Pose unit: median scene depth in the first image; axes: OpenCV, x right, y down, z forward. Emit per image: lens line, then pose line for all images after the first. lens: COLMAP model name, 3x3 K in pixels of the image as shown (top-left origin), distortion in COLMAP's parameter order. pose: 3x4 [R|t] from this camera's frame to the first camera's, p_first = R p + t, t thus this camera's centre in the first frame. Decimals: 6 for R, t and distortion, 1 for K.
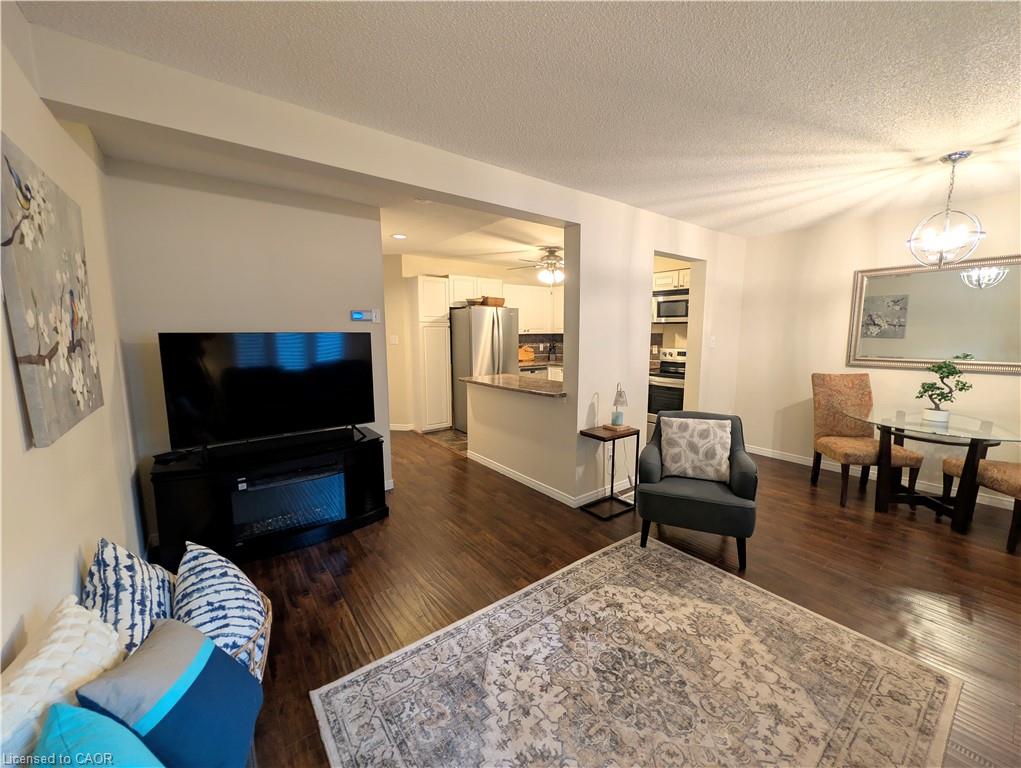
lens RADIAL K [[398.4, 0, 511.1], [0, 398.4, 381.4], [0, 0, 1]] dist [0.003758, -0.000367]
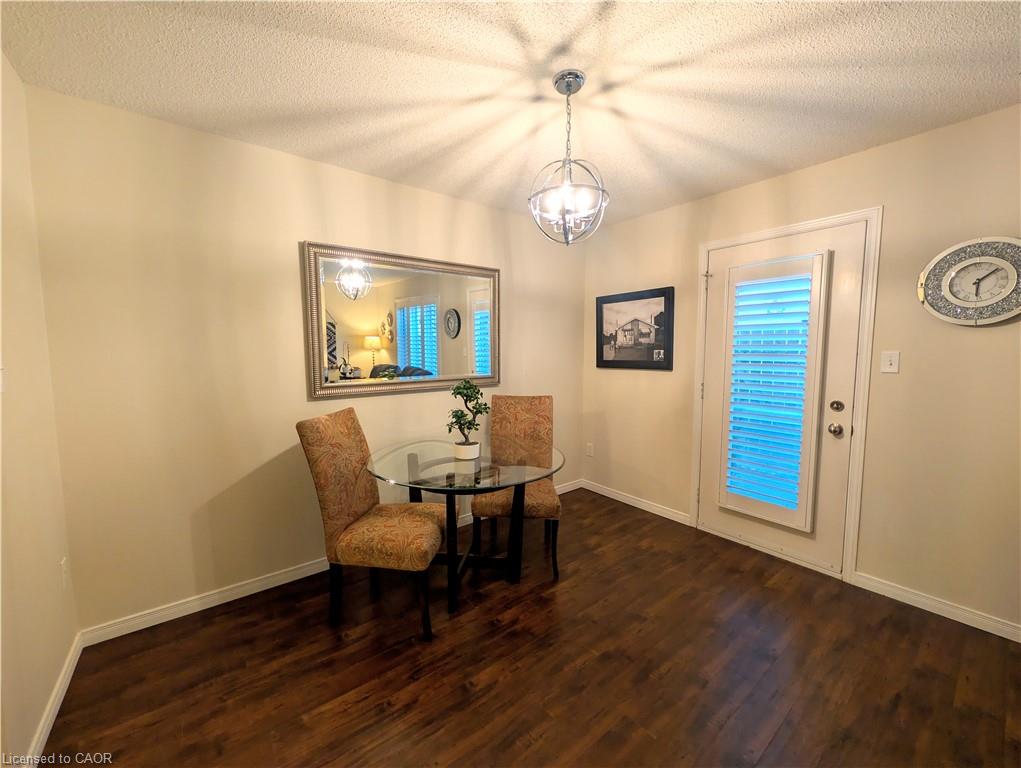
lens RADIAL K [[398.4, 0, 513.4], [0, 398.4, 383.3], [0, 0, 1]] dist [0.003758, -0.000367]
pose [[-0.010078, -0.084020, 0.996413, 0.524708], [0.128120, 0.988142, 0.084618, -0.167521], [-0.991707, 0.128513, 0.000806, 1.546480]]
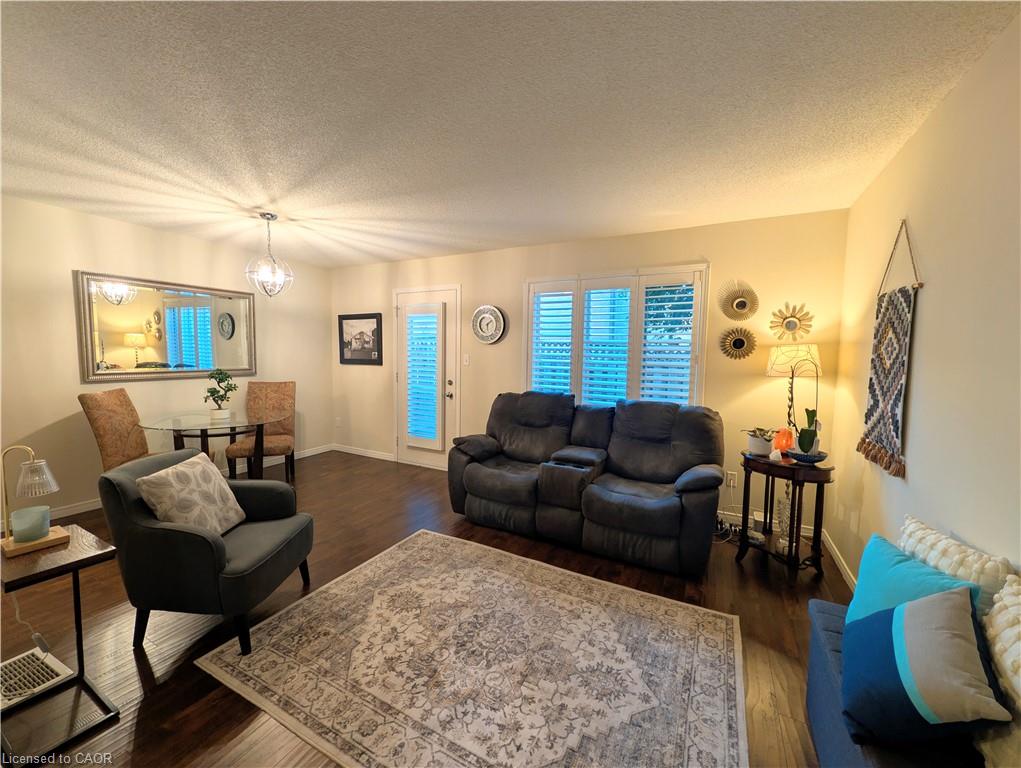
lens RADIAL K [[398.4, 0, 506.3], [0, 398.4, 384.1], [0, 0, 1]] dist [0.003758, -0.000367]
pose [[-0.411804, -0.076819, 0.908029, -0.651933], [0.097665, 0.986981, 0.127790, -0.127106], [-0.906024, 0.141307, -0.398941, 1.187678]]
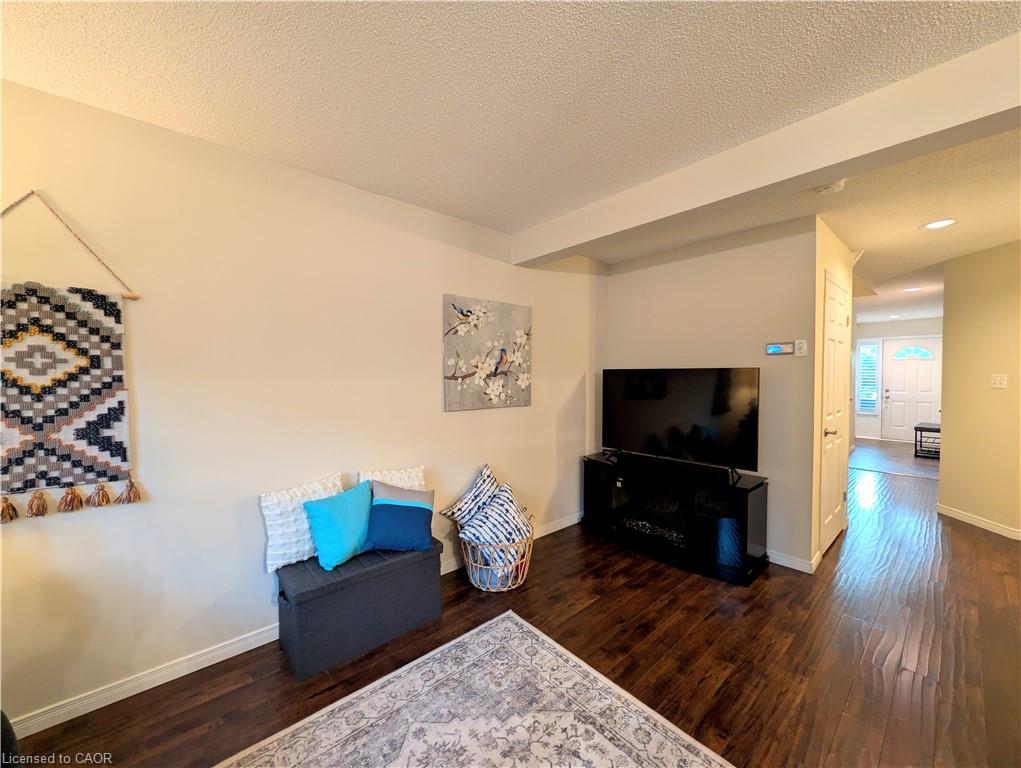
lens RADIAL K [[398.4, 0, 514.1], [0, 398.4, 381.8], [0, 0, 1]] dist [0.003758, -0.000367]
pose [[0.069595, 0.022123, -0.997330, 0.813913], [-0.122897, 0.992328, 0.013436, -0.064334], [0.989976, 0.121634, 0.071780, 0.698152]]
